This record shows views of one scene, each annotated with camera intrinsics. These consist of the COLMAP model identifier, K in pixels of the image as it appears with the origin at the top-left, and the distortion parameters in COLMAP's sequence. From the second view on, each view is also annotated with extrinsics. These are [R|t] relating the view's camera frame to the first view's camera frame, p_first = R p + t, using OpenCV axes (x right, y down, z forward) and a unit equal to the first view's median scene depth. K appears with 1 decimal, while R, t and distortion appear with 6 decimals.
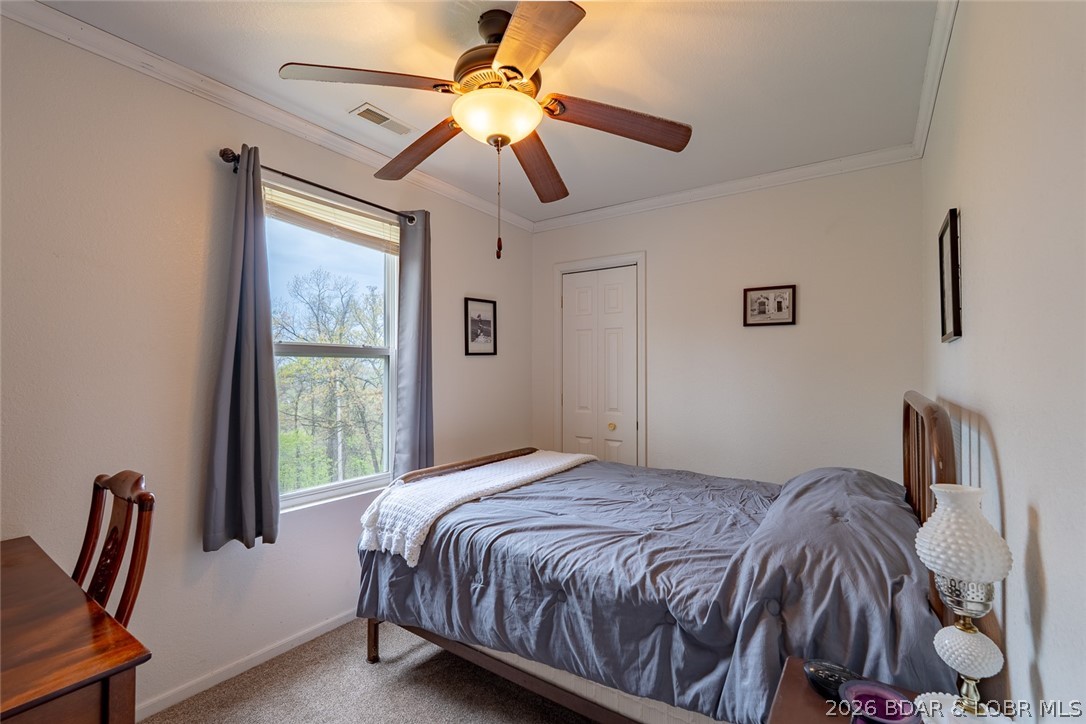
lens RADIAL K [[482.2, 0, 543.0], [0, 482.2, 360.8], [0, 0, 1]] dist [-0.004610, 0.001687]
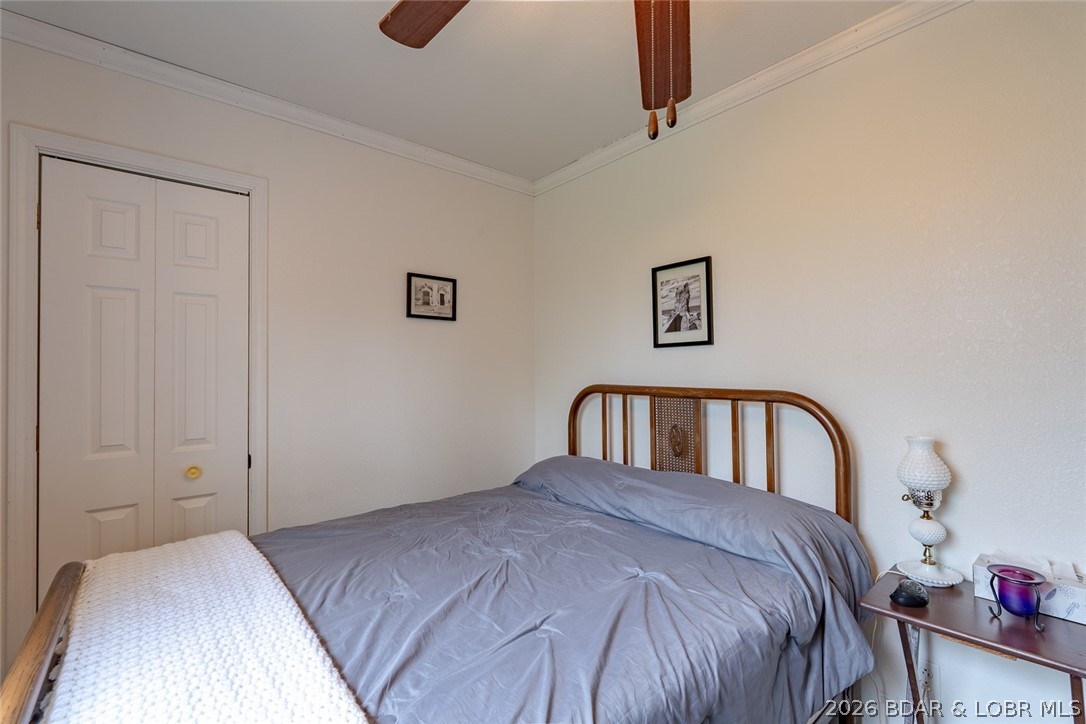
lens RADIAL K [[482.2, 0, 544.5], [0, 482.2, 364.5], [0, 0, 1]] dist [-0.004610, 0.001687]
pose [[0.265334, 0.006610, 0.964134, -0.335482], [-0.012651, 0.999914, -0.003374, 0.011216], [-0.964074, -0.011302, 0.265395, 0.555990]]
